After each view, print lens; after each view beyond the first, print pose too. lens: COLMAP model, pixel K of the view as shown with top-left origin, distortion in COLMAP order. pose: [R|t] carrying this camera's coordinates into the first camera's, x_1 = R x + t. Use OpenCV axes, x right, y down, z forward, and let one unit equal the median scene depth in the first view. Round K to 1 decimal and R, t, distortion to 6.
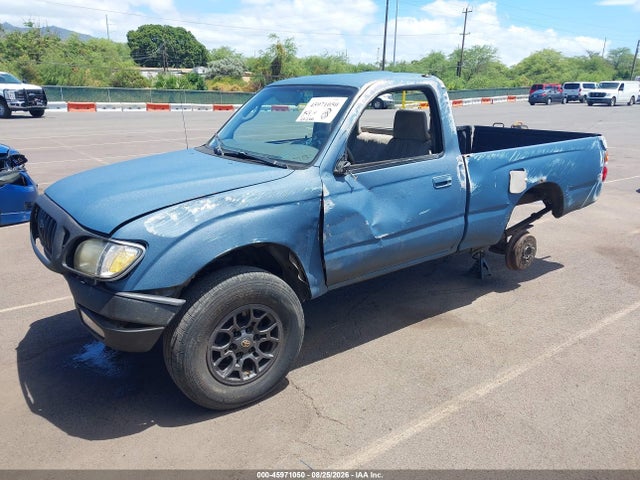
lens RADIAL K [[484.6, 0, 321.8], [0, 484.6, 283.7], [0, 0, 1]] dist [0.013858, -0.002172]
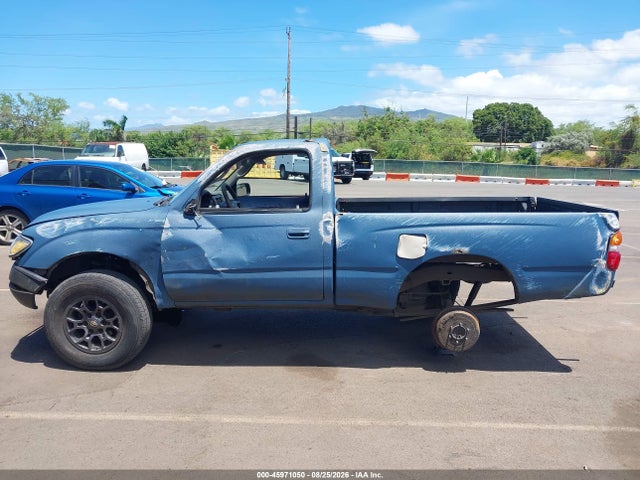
lens RADIAL K [[509.5, 0, 321.4], [0, 509.5, 284.7], [0, 0, 1]] dist [0.008003, -0.013123]
pose [[0.794047, 0.153247, -0.588222, 0.825055], [-0.237913, 0.968850, -0.068750, -0.027150], [0.559363, 0.194536, 0.805772, 0.112830]]
